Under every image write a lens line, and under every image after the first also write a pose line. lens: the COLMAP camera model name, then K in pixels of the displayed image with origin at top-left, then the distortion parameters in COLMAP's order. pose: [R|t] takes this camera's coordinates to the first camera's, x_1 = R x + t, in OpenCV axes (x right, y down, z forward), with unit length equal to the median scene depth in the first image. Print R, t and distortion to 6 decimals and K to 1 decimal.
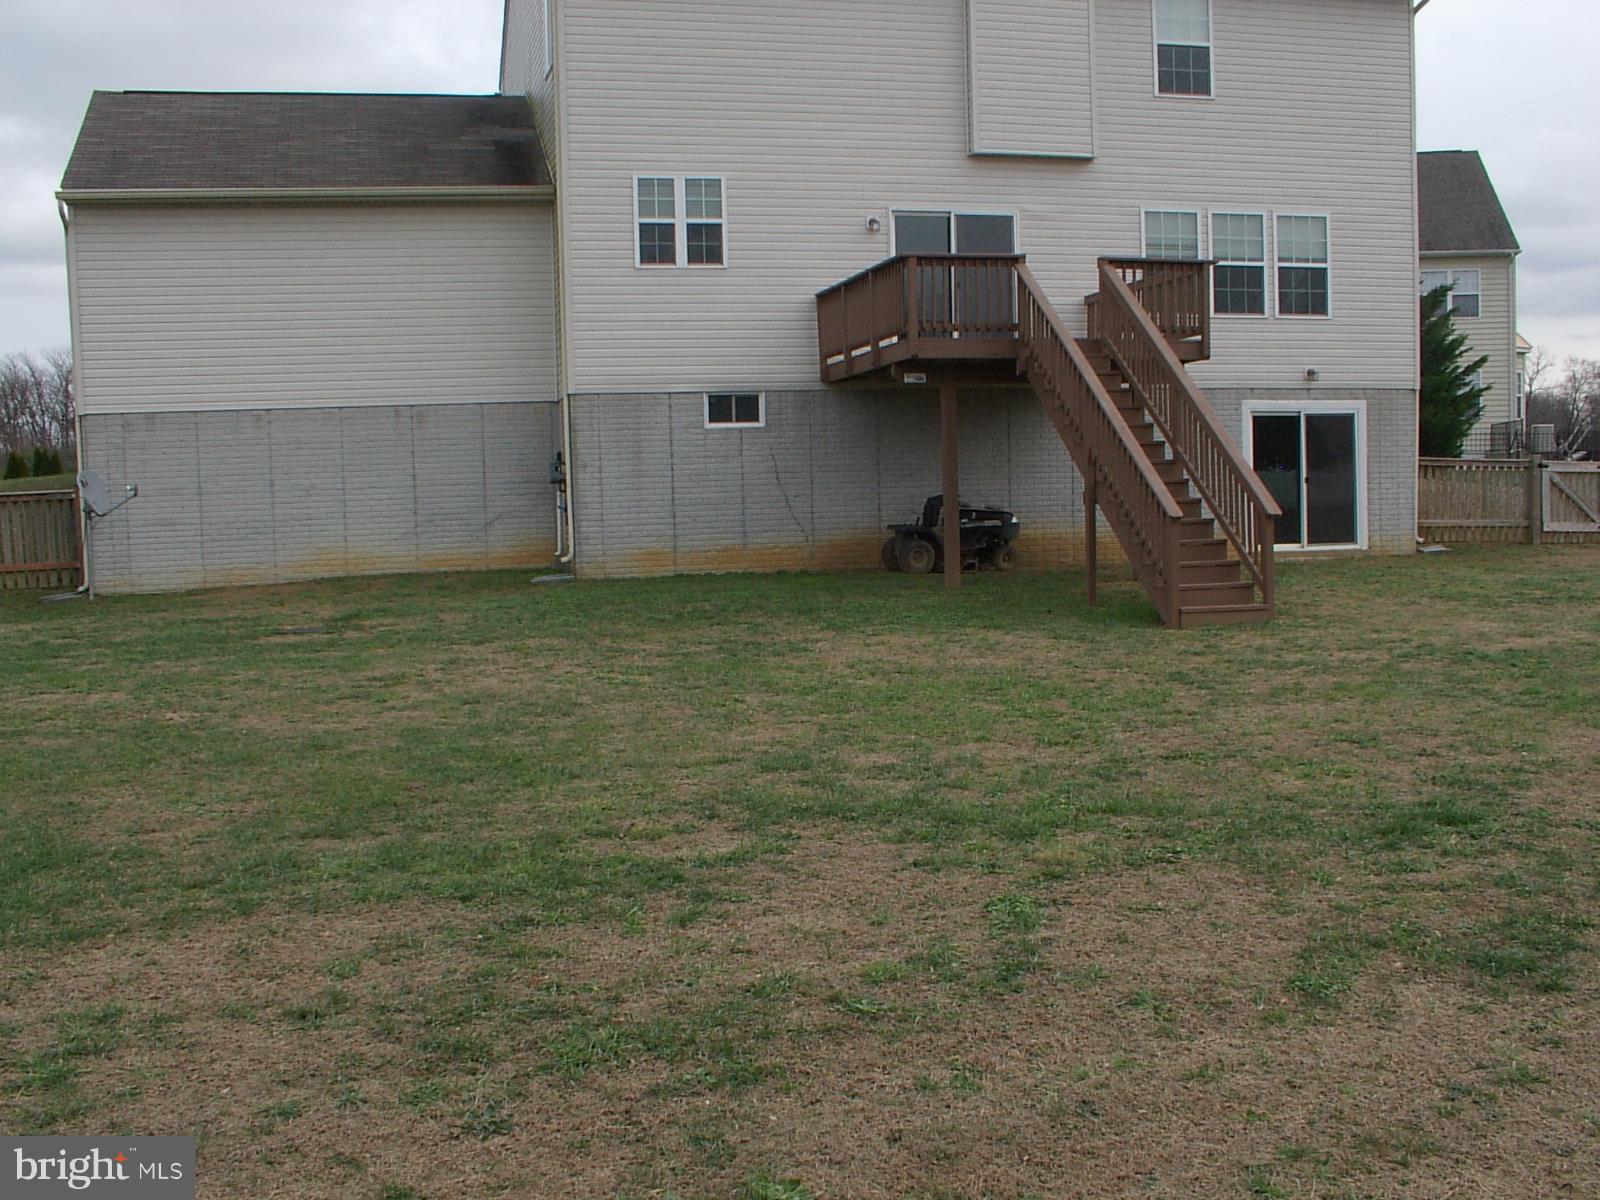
lens RADIAL K [[1677.8, 0, 800.0], [0, 1677.8, 600.0], [0, 0, 1]] dist [-0.197489, 0.237228]
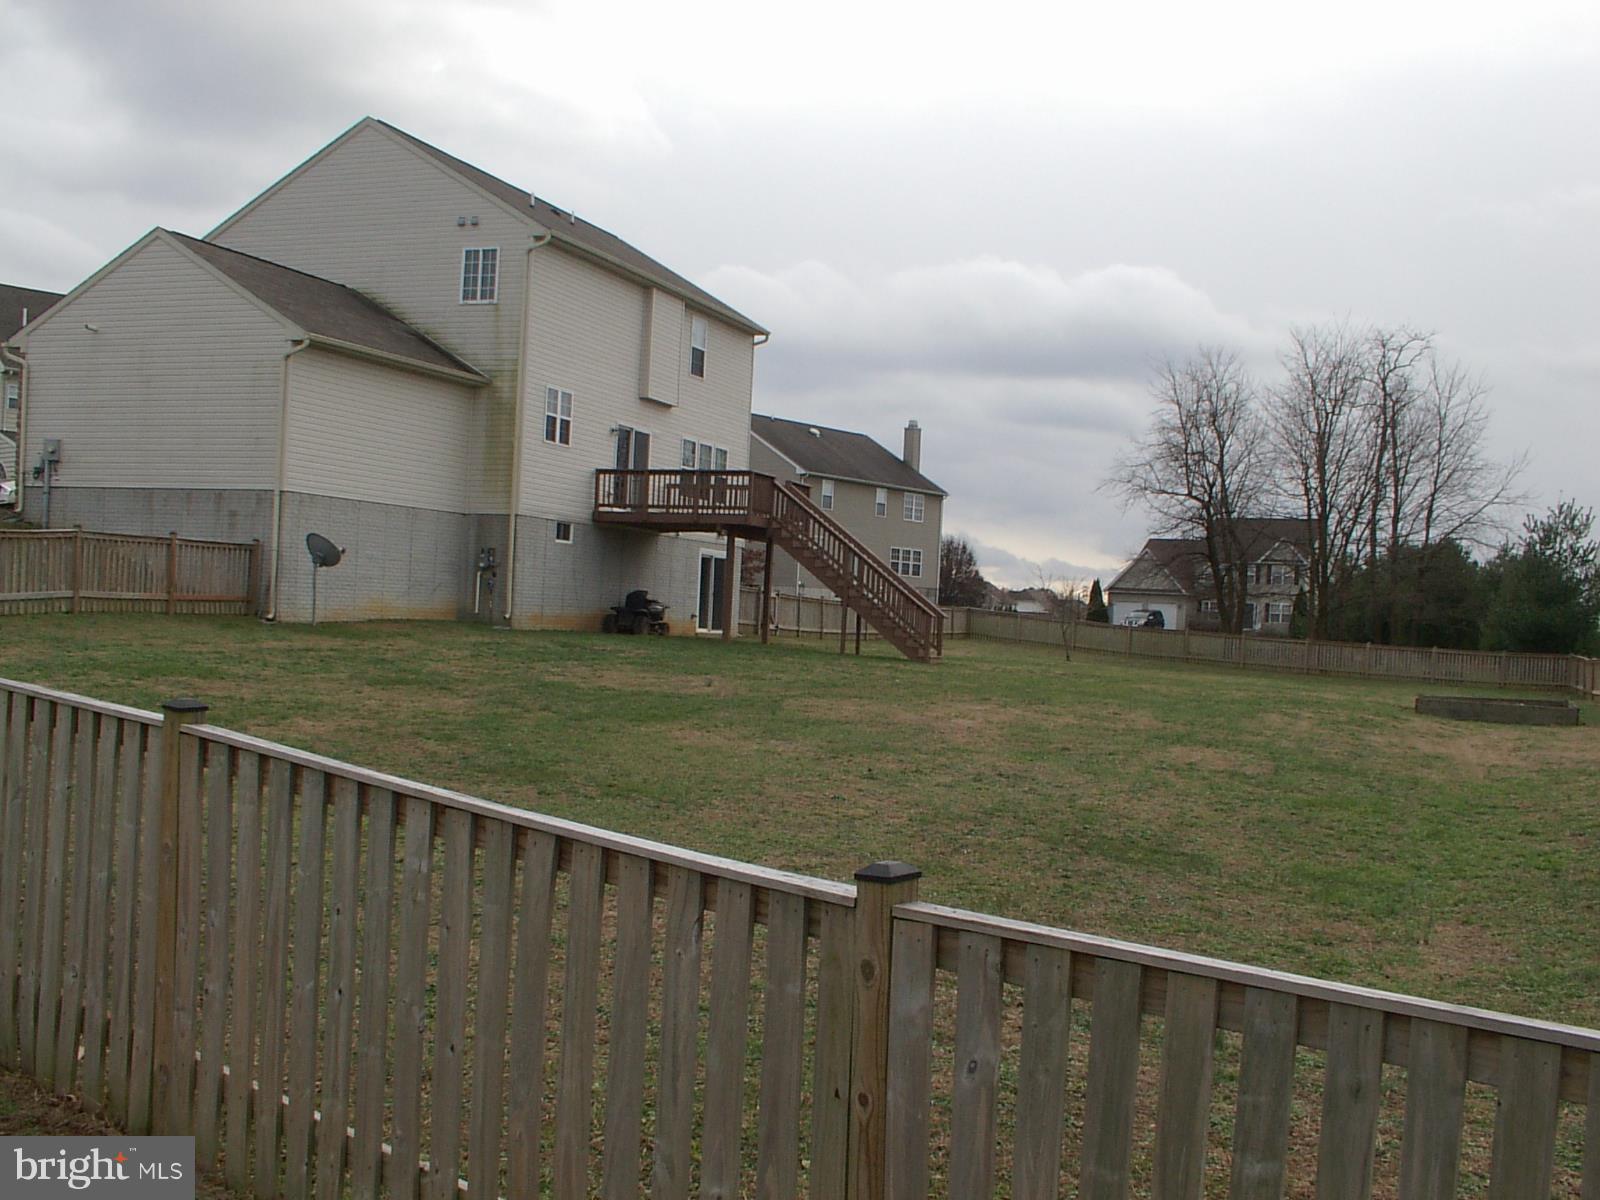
lens RADIAL K [[1677.8, 0, 800.0], [0, 1677.8, 600.0], [0, 0, 1]] dist [-0.197489, 0.237228]
pose [[0.559190, 0.062548, 0.826677, -1.201903], [-0.003243, 0.997307, -0.073265, 0.069828], [-0.829033, 0.038288, 0.557887, -0.109478]]
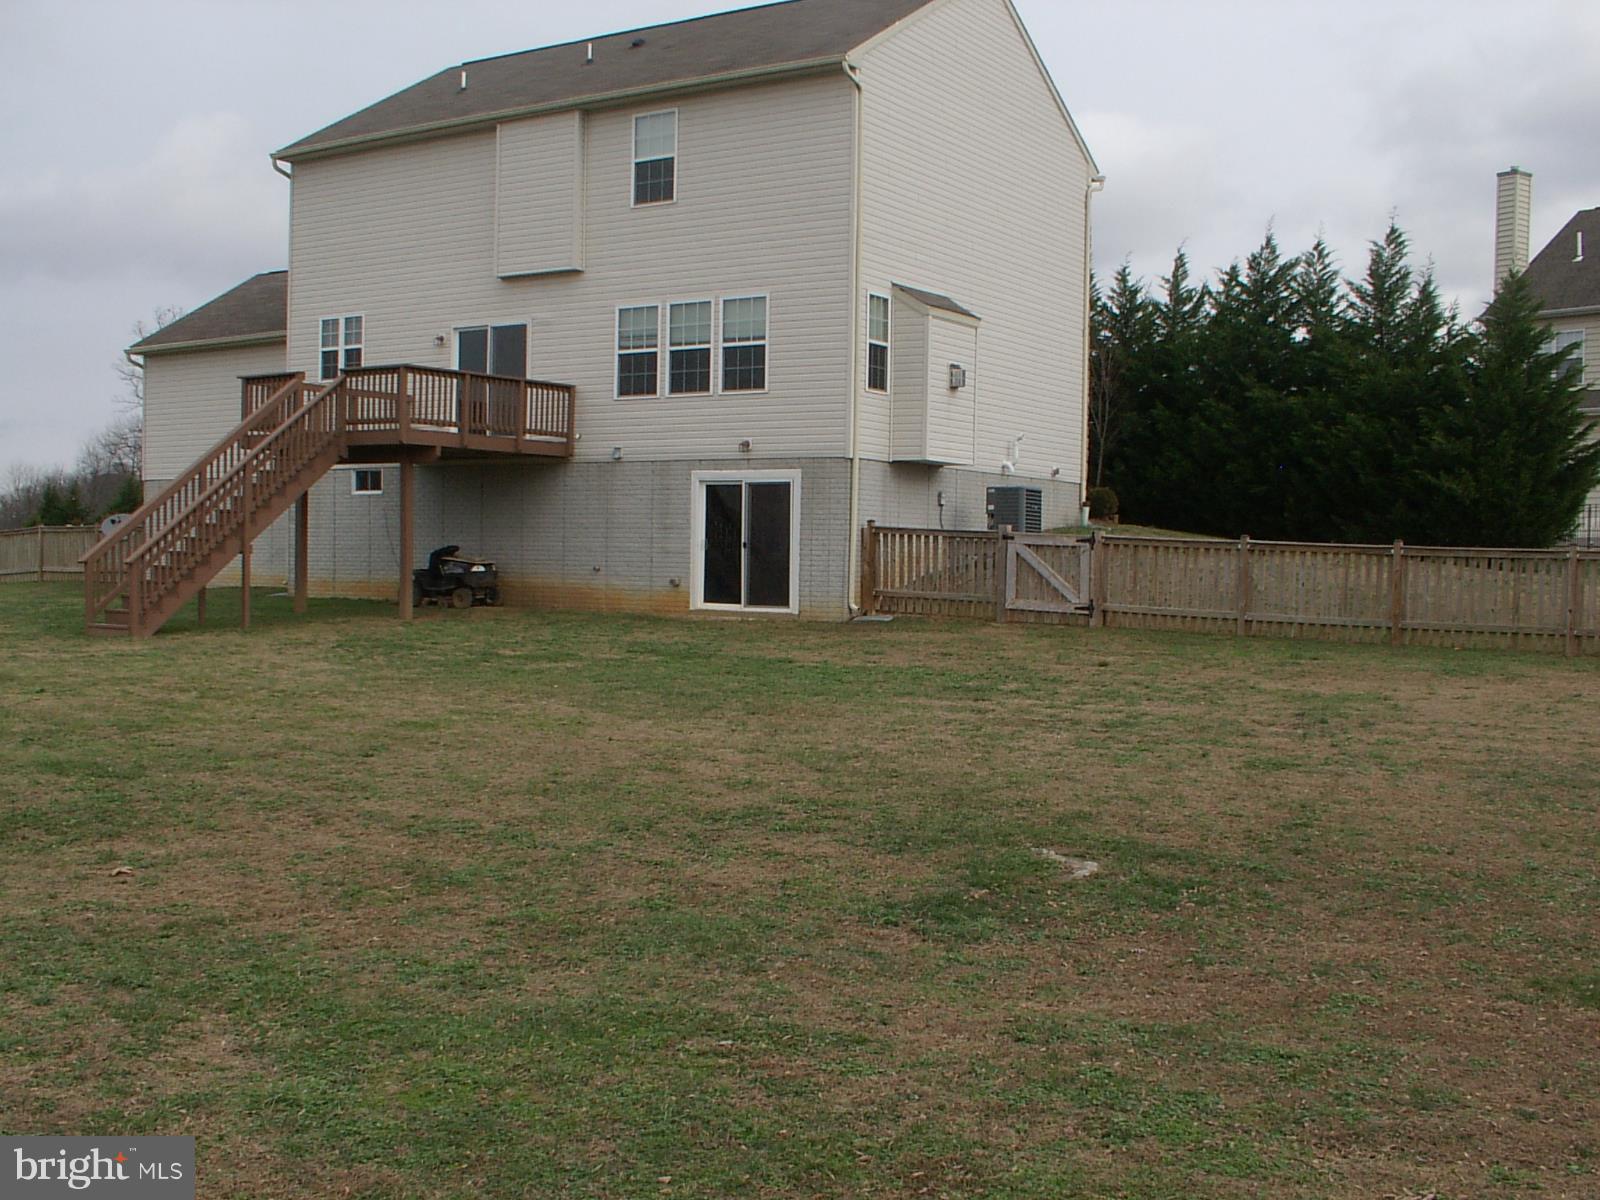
lens RADIAL K [[1677.8, 0, 800.0], [0, 1677.8, 600.0], [0, 0, 1]] dist [-0.197489, 0.237228]
pose [[0.712781, 0.054423, -0.699272, 1.111031], [-0.076660, 0.997057, -0.000541, -0.040325], [0.697185, 0.053992, 0.714855, 0.259446]]
